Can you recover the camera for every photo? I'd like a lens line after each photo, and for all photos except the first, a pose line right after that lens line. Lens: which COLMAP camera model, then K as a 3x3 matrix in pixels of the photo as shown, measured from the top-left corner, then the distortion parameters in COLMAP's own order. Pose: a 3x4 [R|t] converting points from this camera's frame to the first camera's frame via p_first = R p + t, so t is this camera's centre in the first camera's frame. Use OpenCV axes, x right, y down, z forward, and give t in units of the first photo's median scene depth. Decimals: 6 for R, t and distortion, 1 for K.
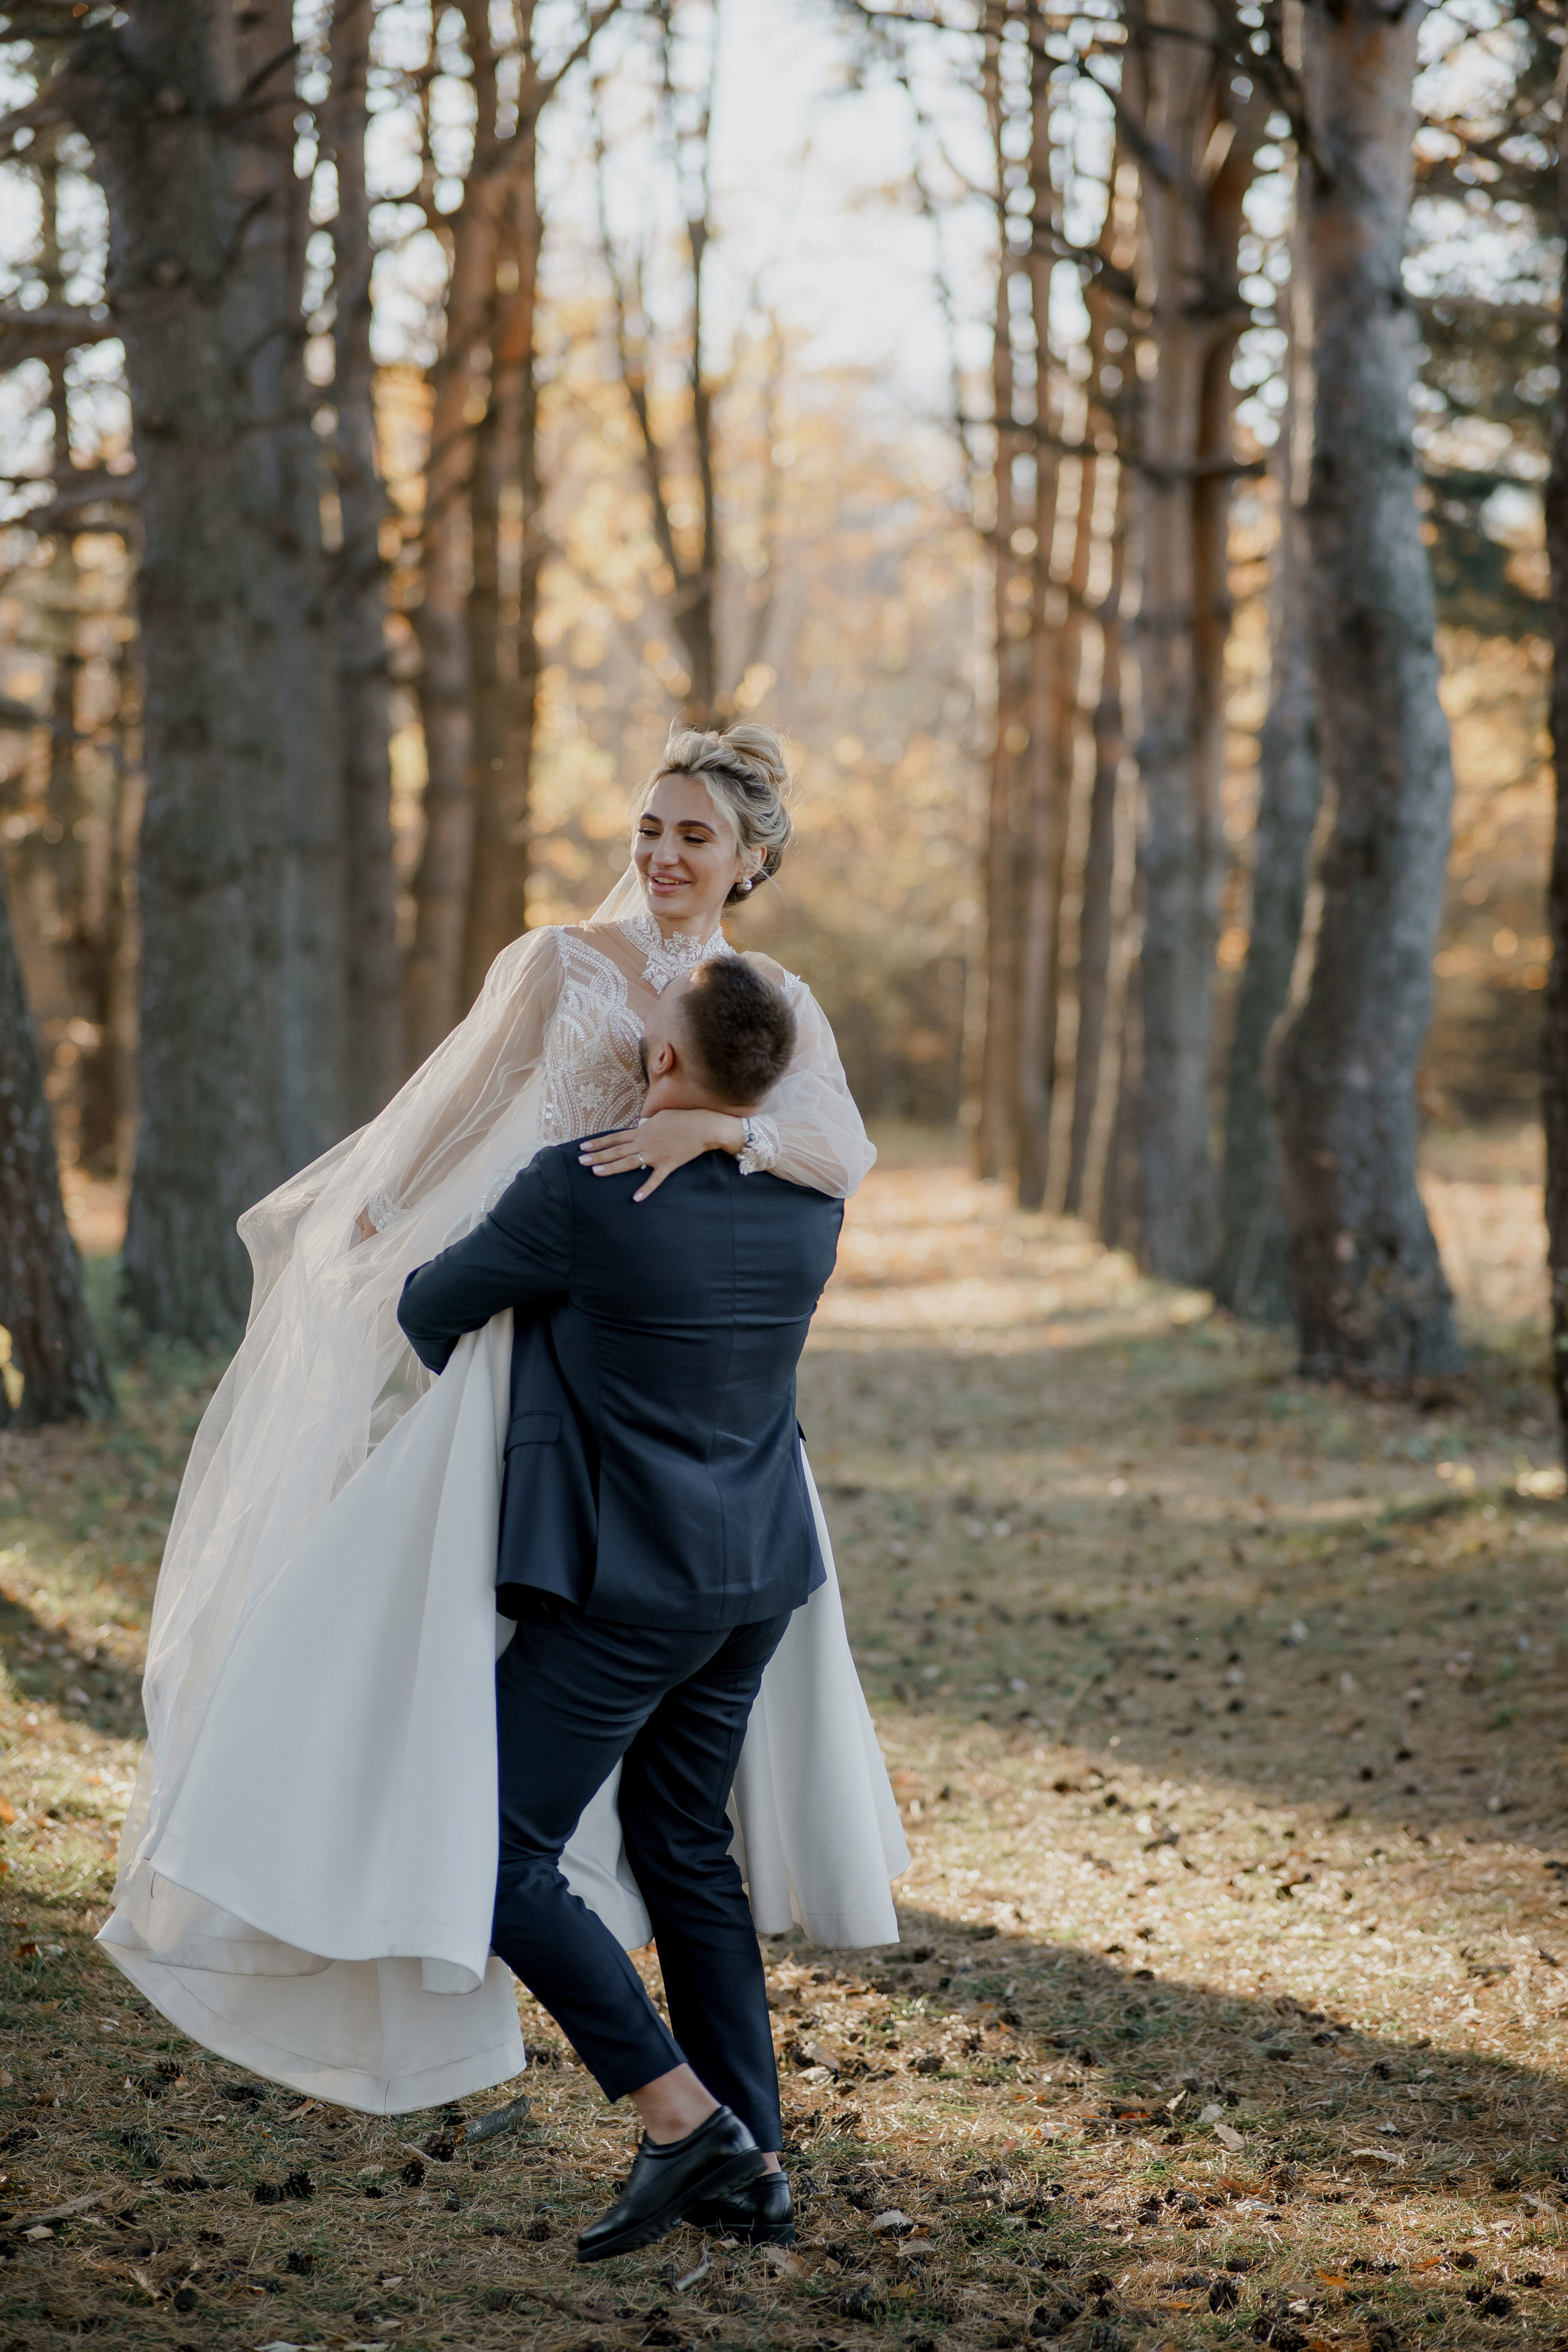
lens RADIAL K [[5551.0, 0, 792.6], [0, 5551.0, 1162.6], [0, 0, 1]] dist [0.462799, -2.355412]
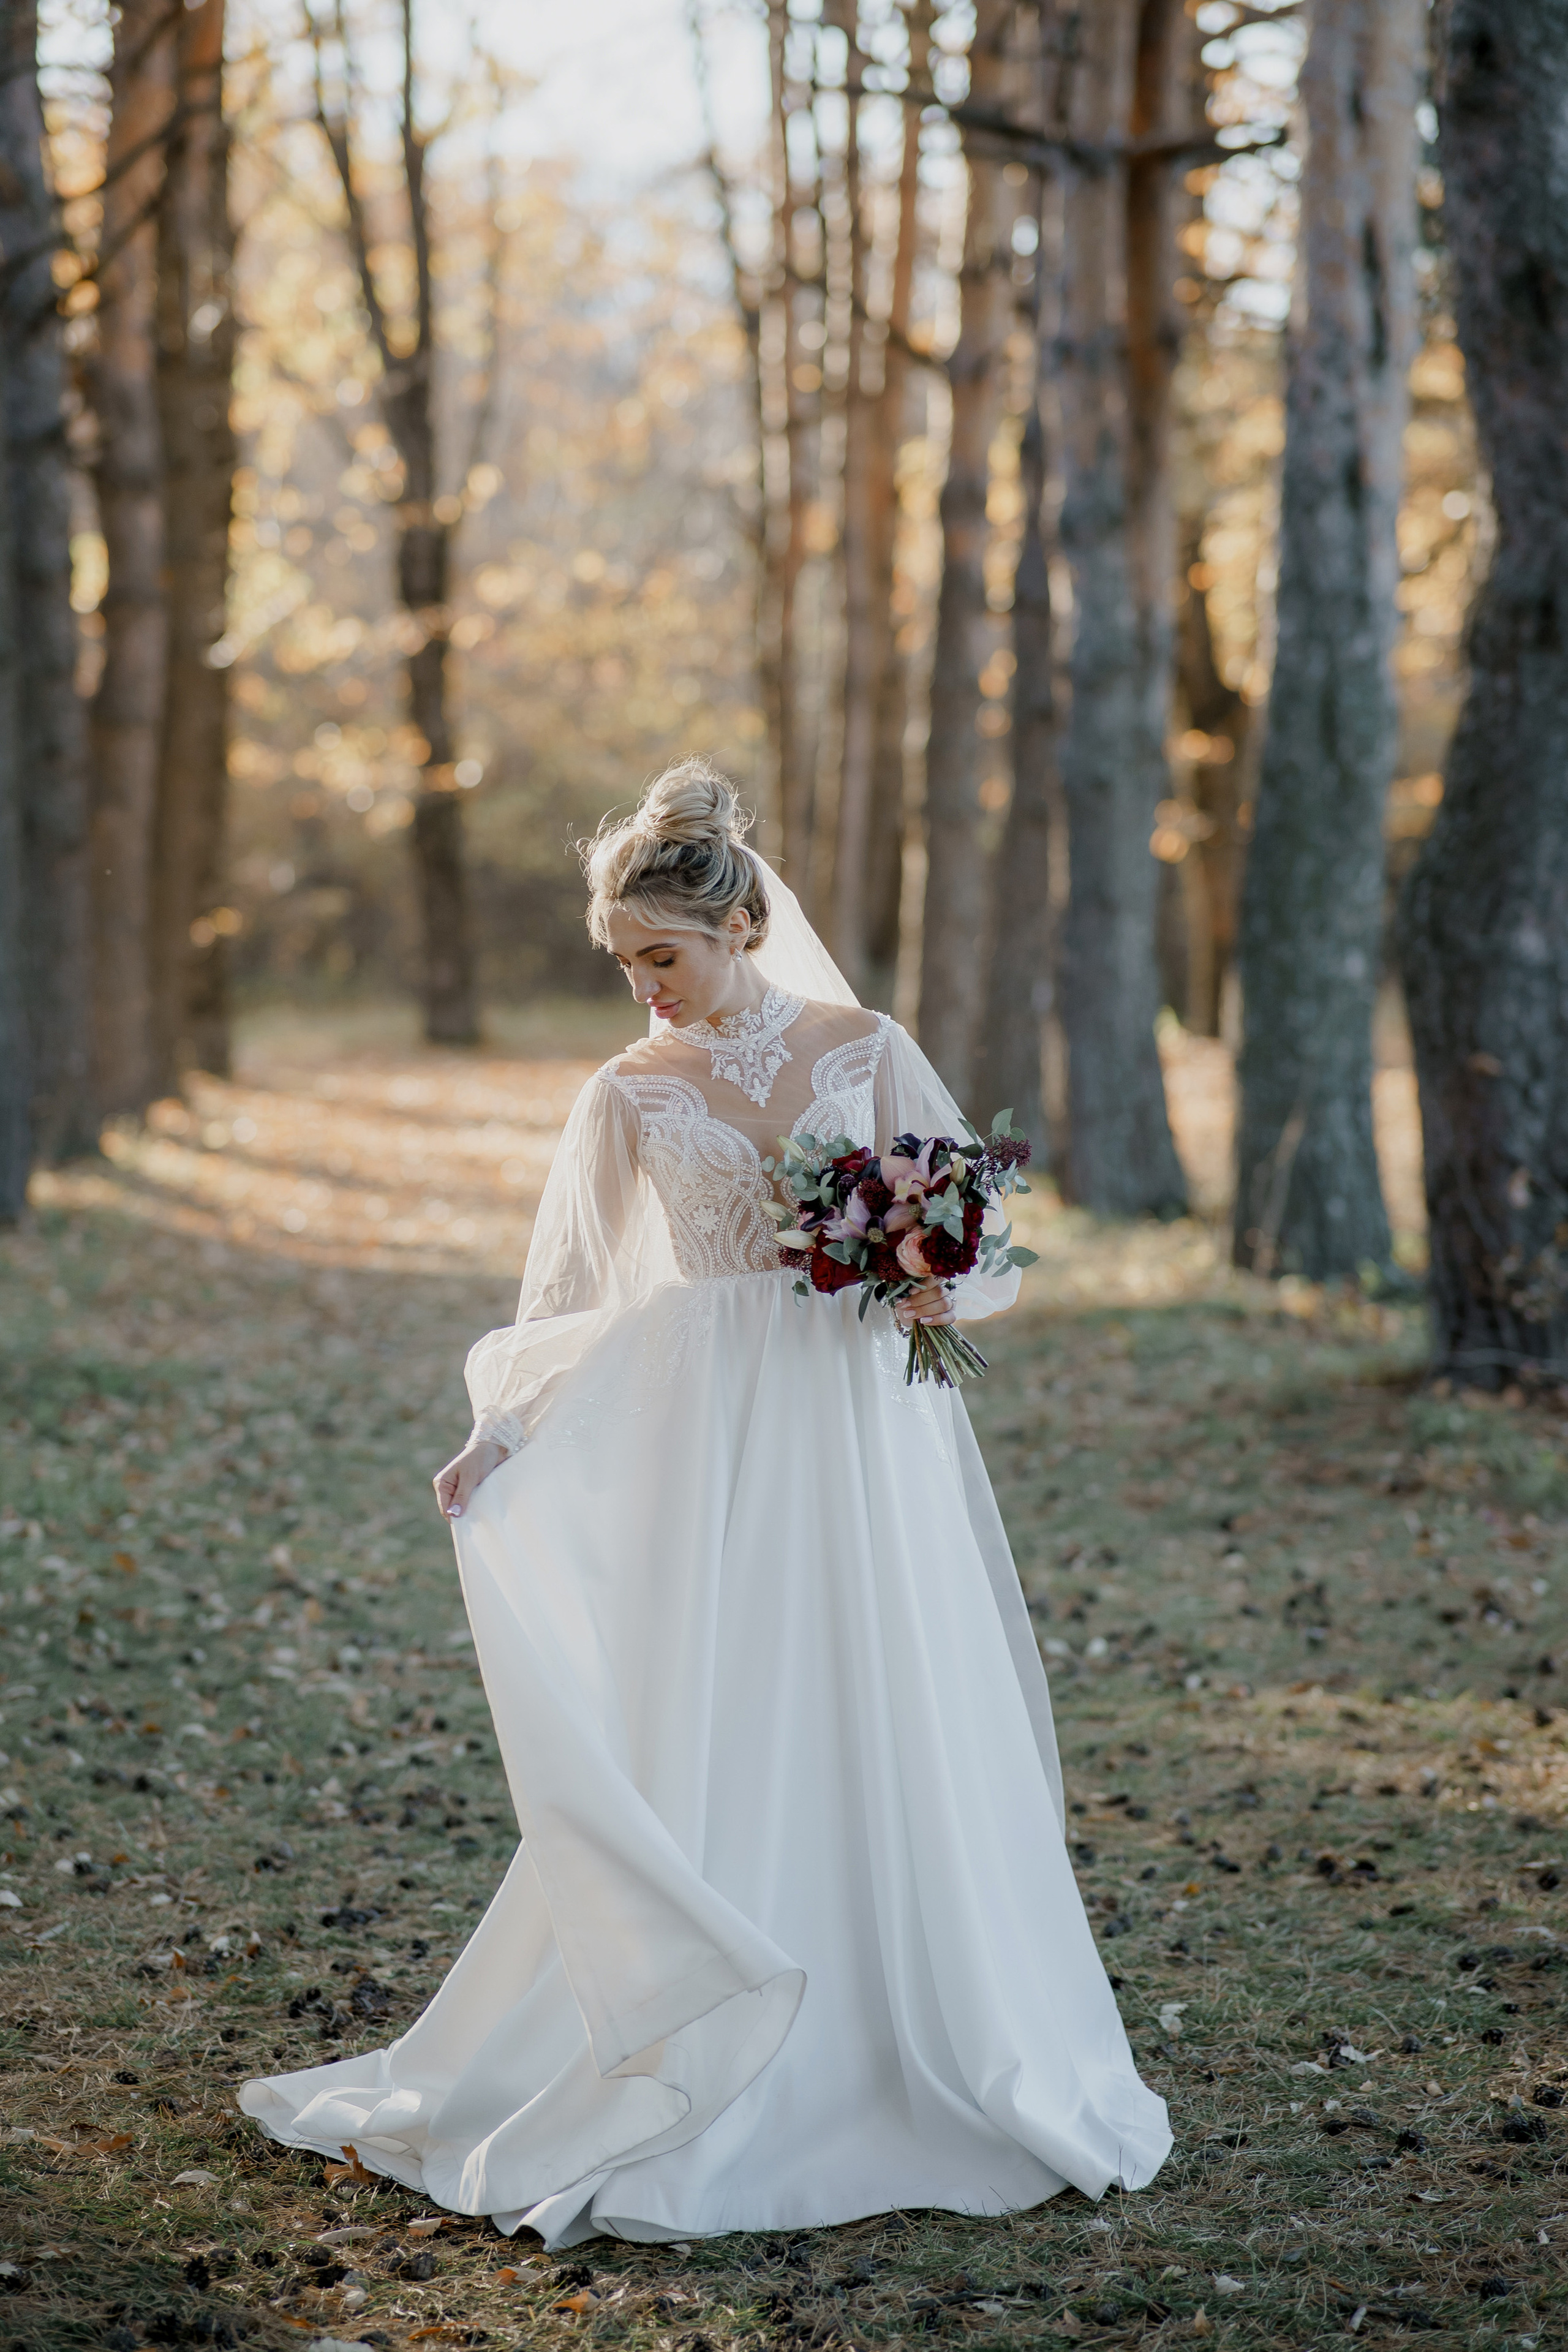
lens RADIAL K [[5936.0, 0, 778.0], [0, 5936.0, 1172.9], [0, 0, 1]] dist [0.388870, -1.400684]
pose [[0.998659, -0.009853, 0.050832, -0.015719], [0.008693, 0.999698, 0.022997, -0.002549], [-0.051043, -0.022525, 0.998442, 0.143260]]
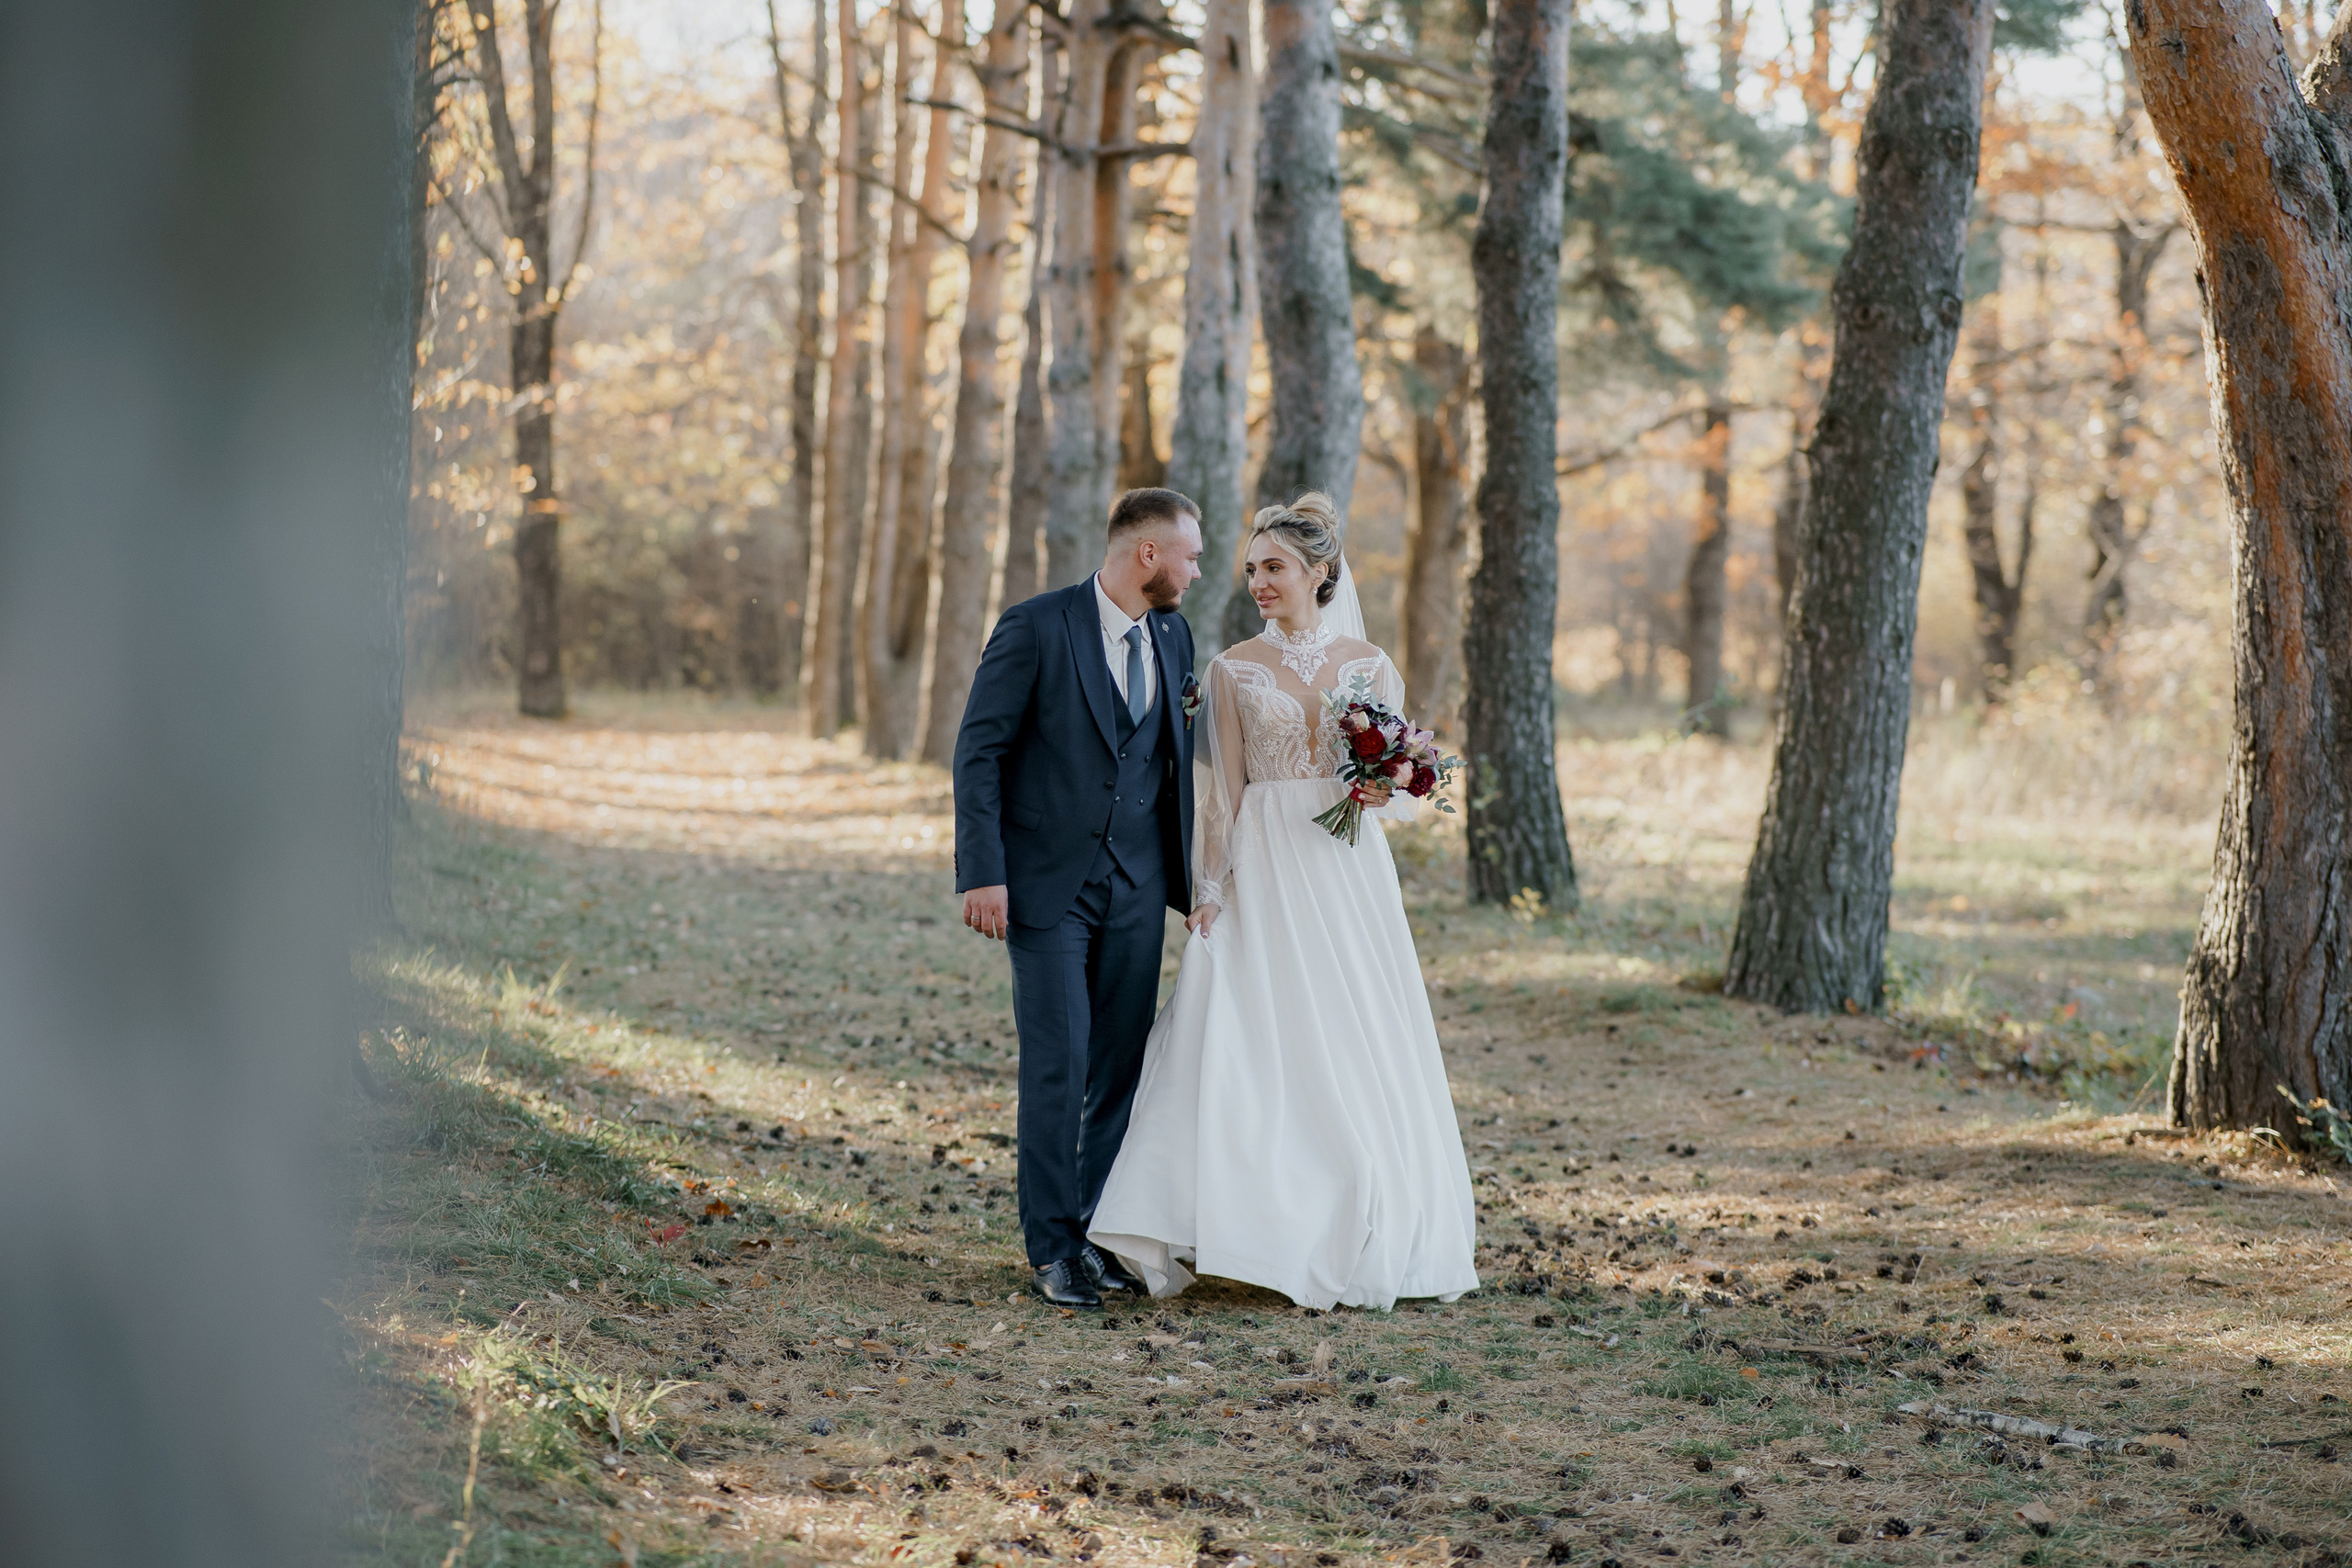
lens RADIAL K [[5653.8, 0, 1177.3], [0, 5653.8, 786.0], [0, 0, 1]] dist [0.381650, -1.300806]
pose [[0.991318, 0.026969, 0.128689, -0.055916], [-0.027675, 0.999610, 0.003695, 0.009599], [-0.128539, -0.007224, 0.991678, -0.203899]]
